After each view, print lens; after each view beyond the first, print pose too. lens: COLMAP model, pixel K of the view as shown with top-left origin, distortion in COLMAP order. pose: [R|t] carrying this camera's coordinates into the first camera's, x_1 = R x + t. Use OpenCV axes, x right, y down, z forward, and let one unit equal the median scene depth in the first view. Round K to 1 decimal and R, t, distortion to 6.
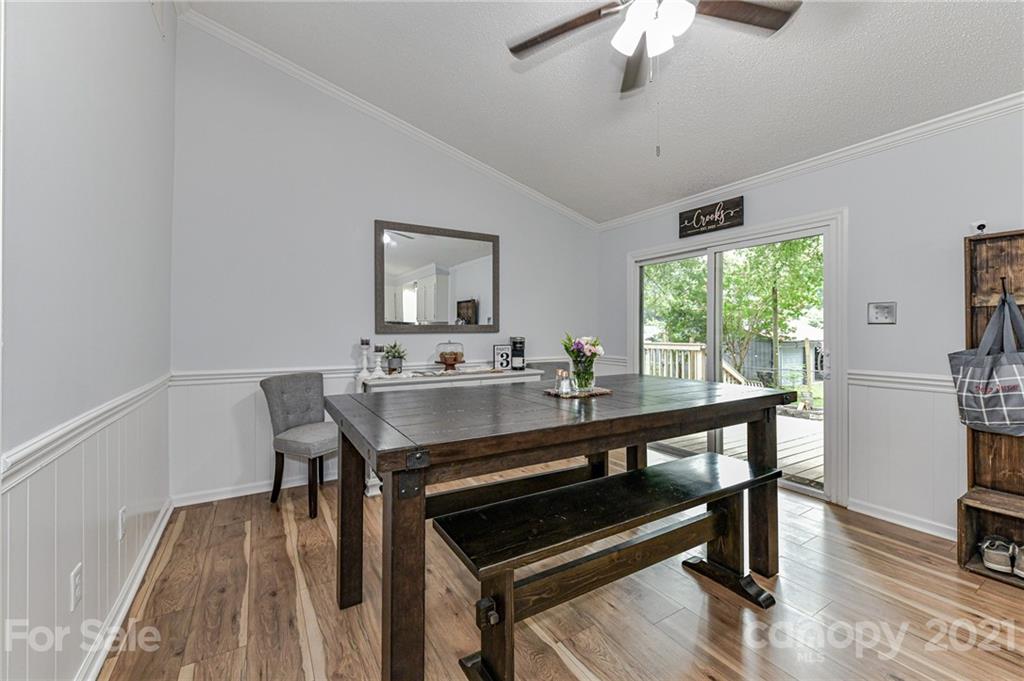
lens RADIAL K [[407.7, 0, 507.3], [0, 407.7, 335.9], [0, 0, 1]] dist [-0.007940, -0.000023]
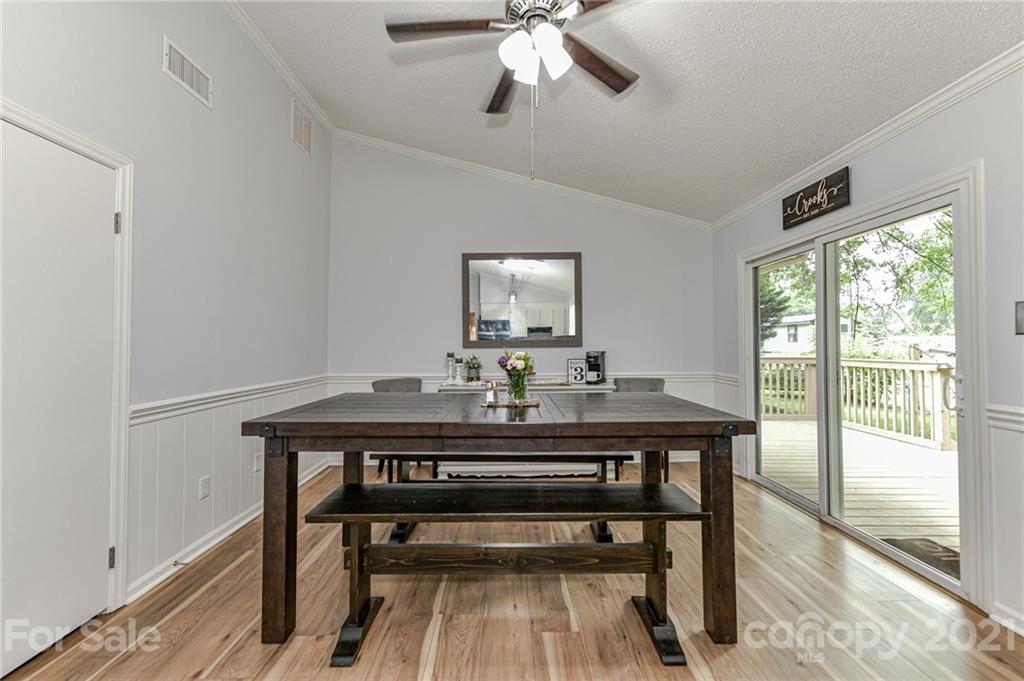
lens RADIAL K [[409.5, 0, 512.0], [0, 409.5, 340.5], [0, 0, 1]] dist [-0.001830, -0.000335]
pose [[0.865015, -0.007915, -0.501684, 0.388674], [-0.002165, 0.999807, -0.019506, -0.003923], [0.501742, 0.017960, 0.864831, 0.030176]]
